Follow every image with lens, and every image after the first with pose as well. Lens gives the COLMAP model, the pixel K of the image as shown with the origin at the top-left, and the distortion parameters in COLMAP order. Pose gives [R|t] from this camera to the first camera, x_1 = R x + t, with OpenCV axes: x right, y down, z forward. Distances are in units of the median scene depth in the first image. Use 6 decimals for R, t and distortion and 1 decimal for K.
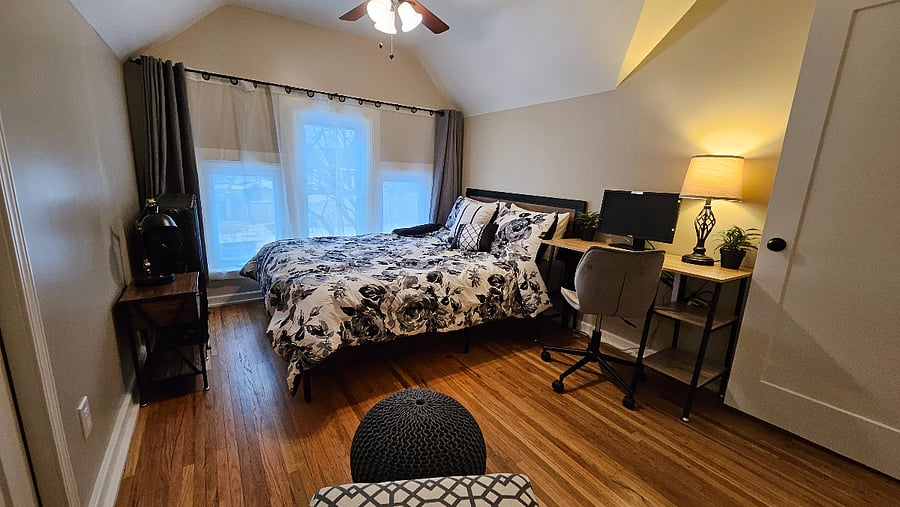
lens RADIAL K [[361.3, 0, 450.4], [0, 361.3, 249.8], [0, 0, 1]] dist [-0.000253, 0.000050]
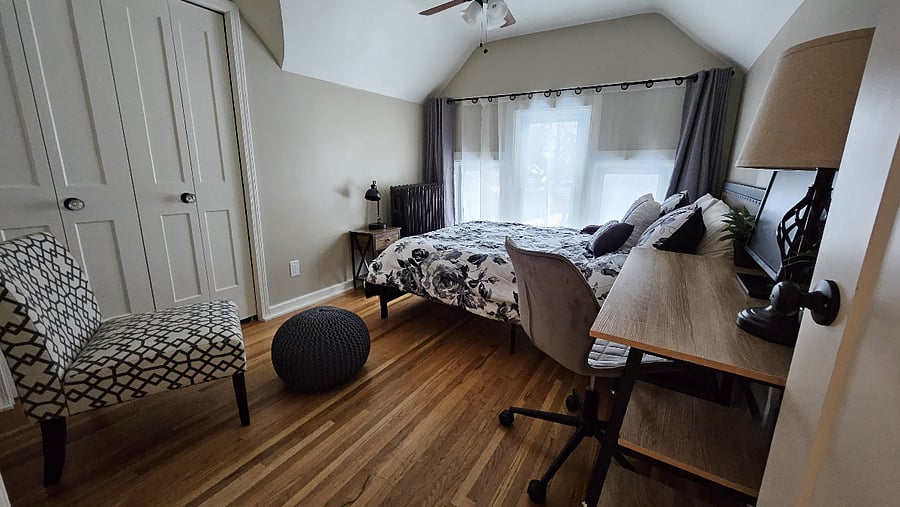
lens RADIAL K [[361.3, 0, 450.4], [0, 361.3, 249.8], [0, 0, 1]] dist [-0.000253, 0.000050]
pose [[0.410441, 0.166945, -0.896475, 0.866859], [-0.171954, 0.979631, 0.103704, -0.046106], [0.895528, 0.111588, 0.430788, 0.486705]]
